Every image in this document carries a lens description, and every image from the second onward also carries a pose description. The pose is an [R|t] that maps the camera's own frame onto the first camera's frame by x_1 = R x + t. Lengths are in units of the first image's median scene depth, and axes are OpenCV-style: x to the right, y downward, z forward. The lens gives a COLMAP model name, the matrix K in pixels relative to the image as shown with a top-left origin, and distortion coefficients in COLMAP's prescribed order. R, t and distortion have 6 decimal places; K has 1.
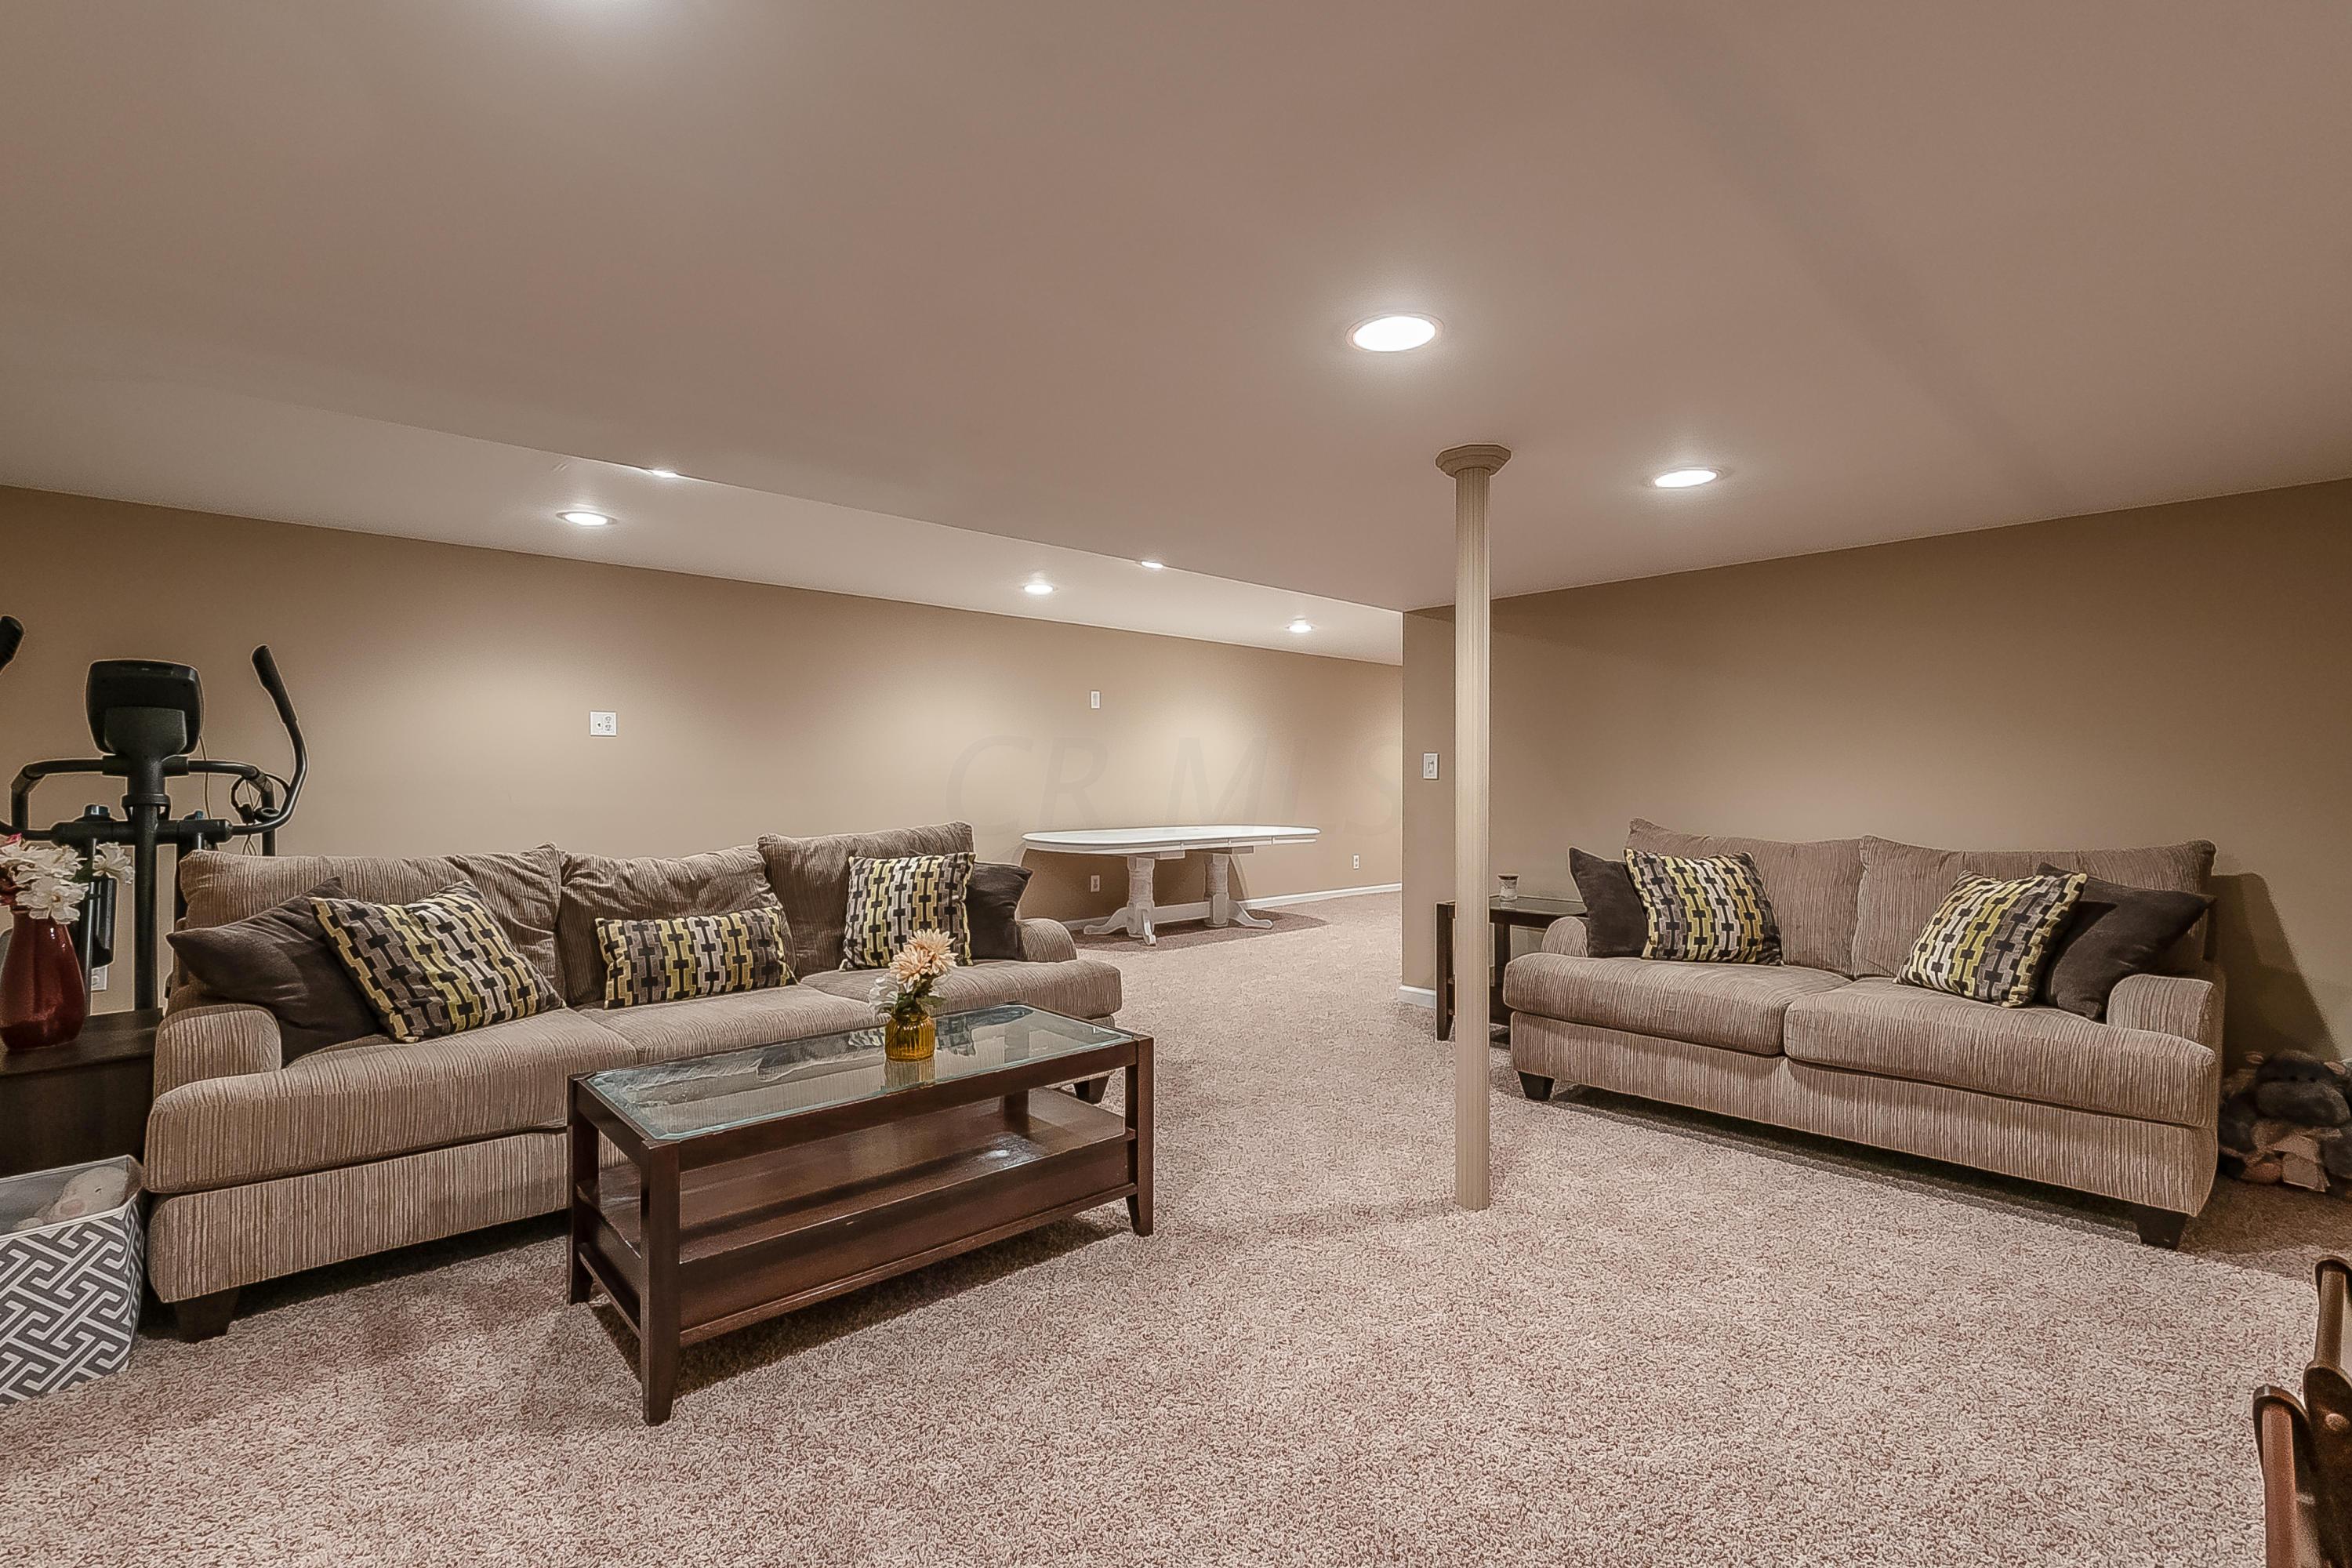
lens RADIAL K [[1036.3, 0, 1172.9], [0, 1036.3, 782.3], [0, 0, 1]] dist [-0.025204, 0.008019]
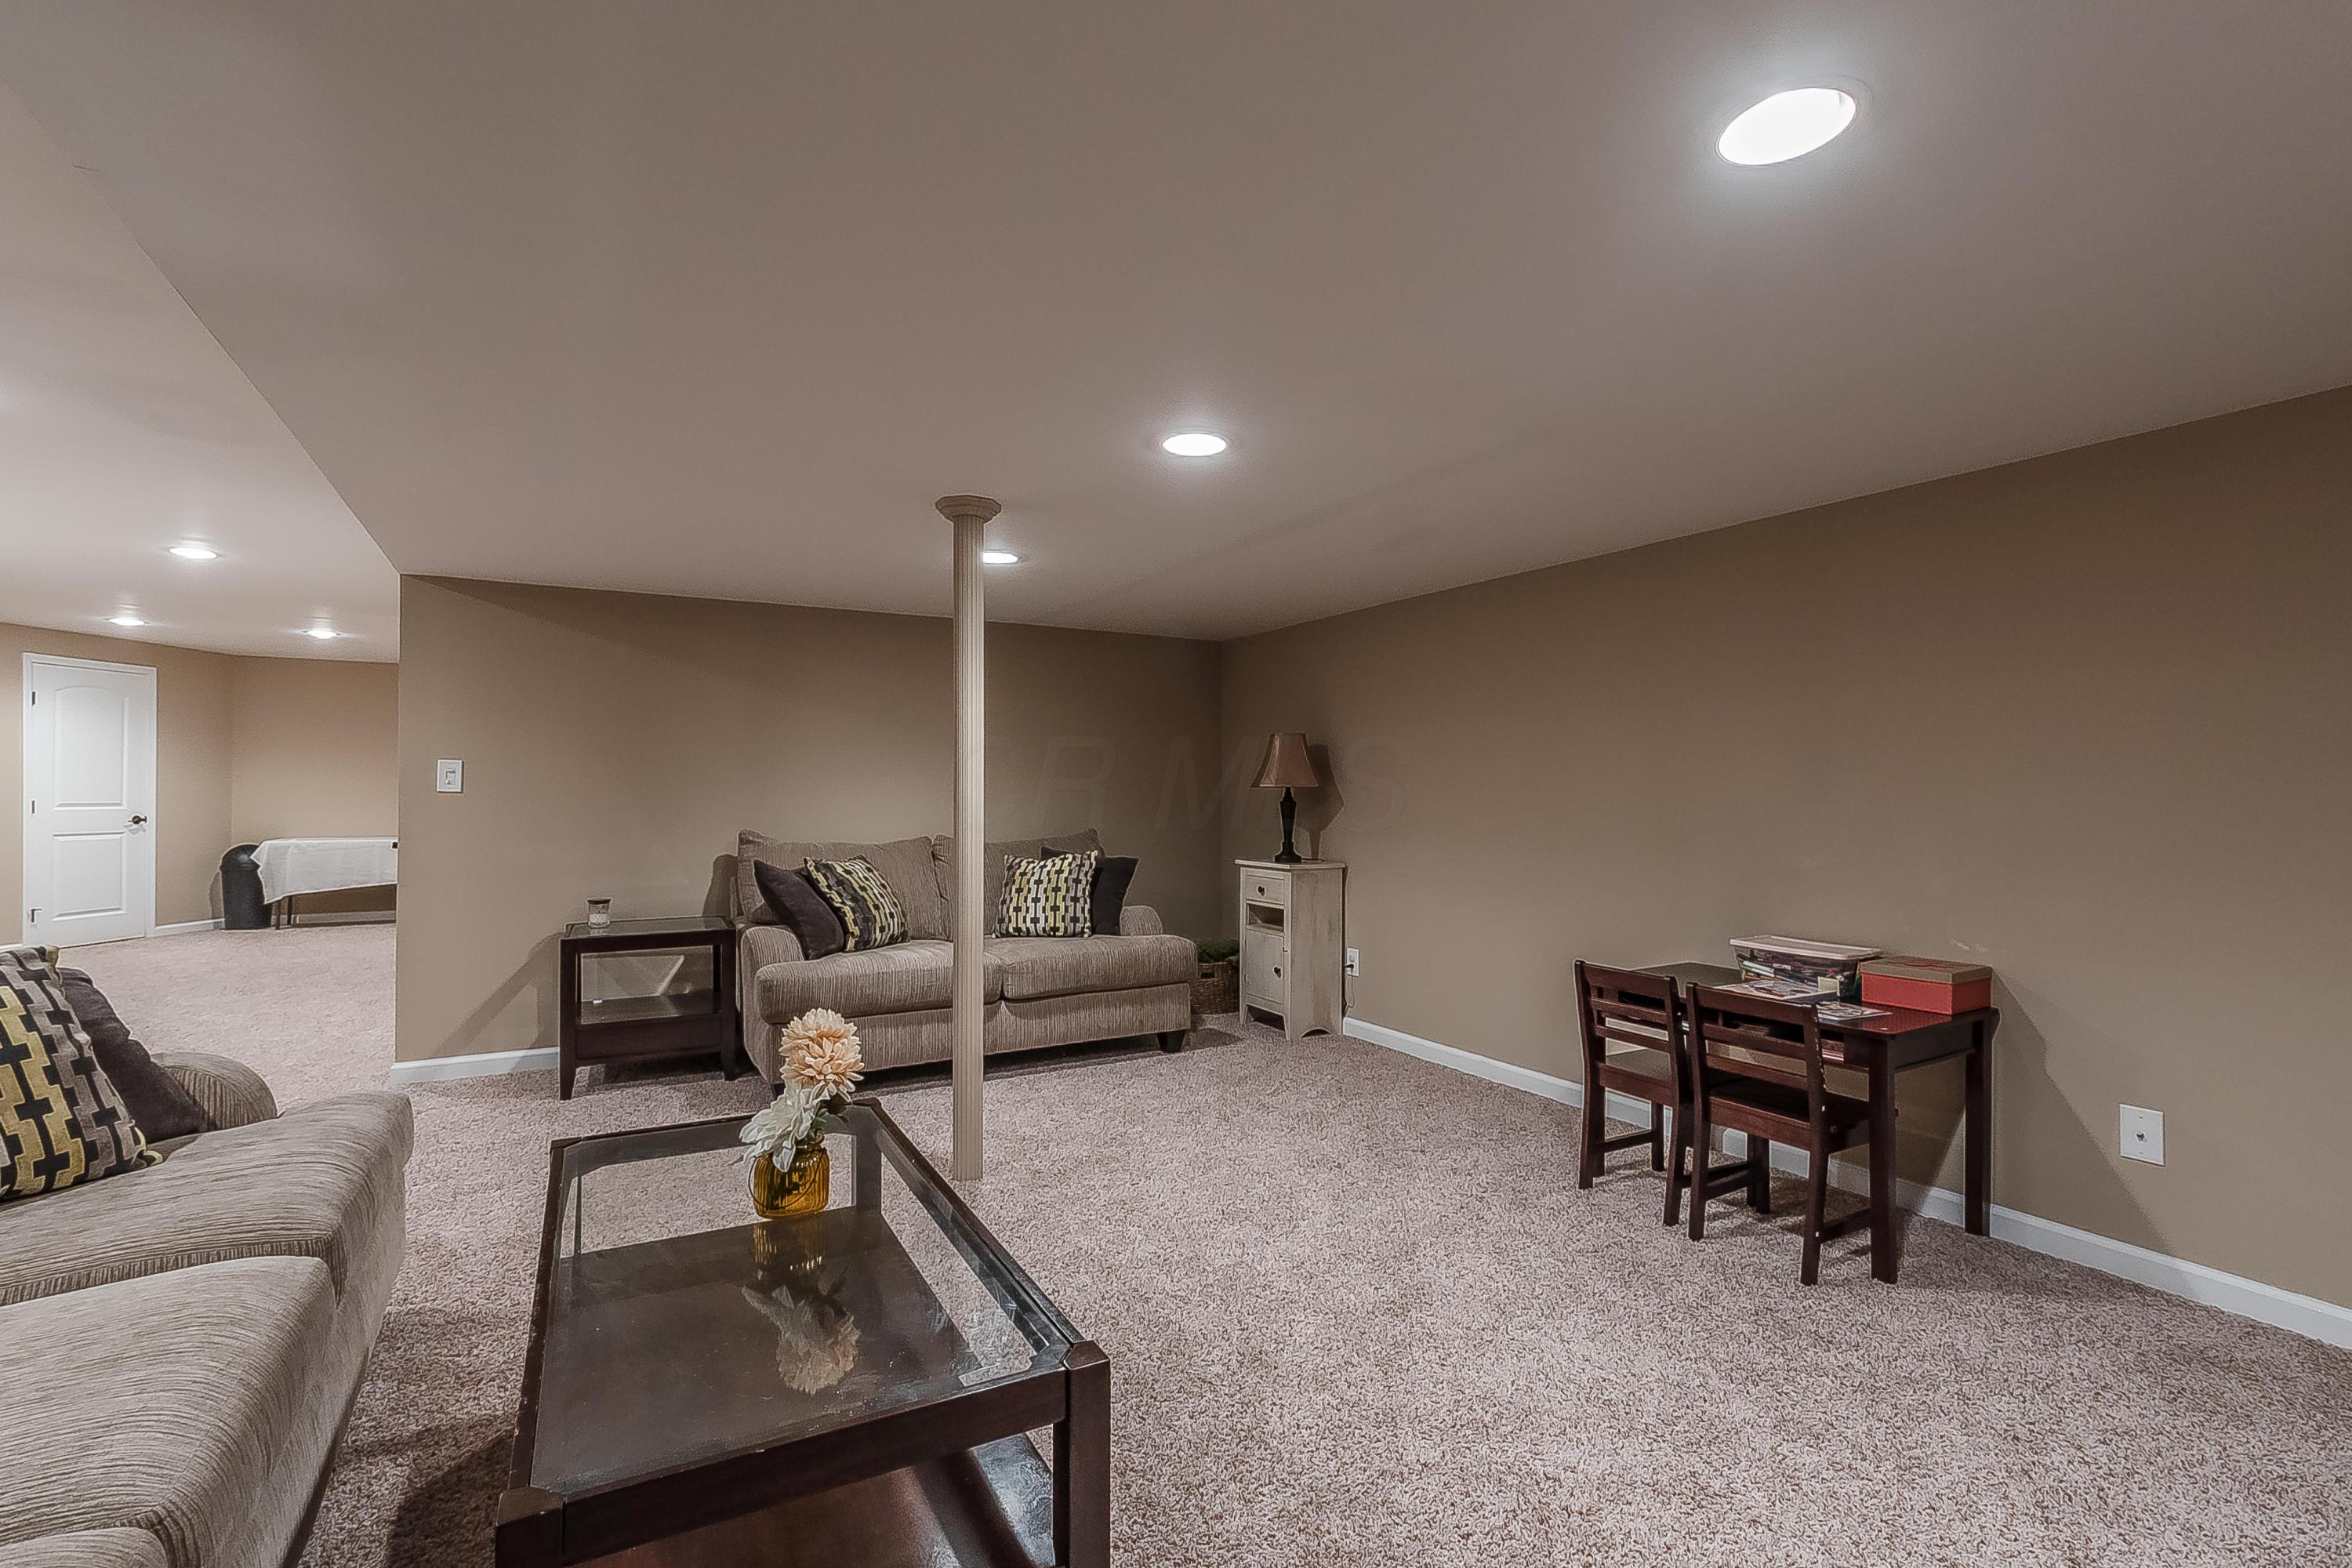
lens RADIAL K [[1036.3, 0, 1172.9], [0, 1036.3, 782.3], [0, 0, 1]] dist [-0.025204, 0.008019]
pose [[0.235874, 0.005439, 0.971768, -0.651926], [0.003231, 0.999974, -0.006381, -0.006286], [-0.971778, 0.004645, 0.235850, 0.462754]]
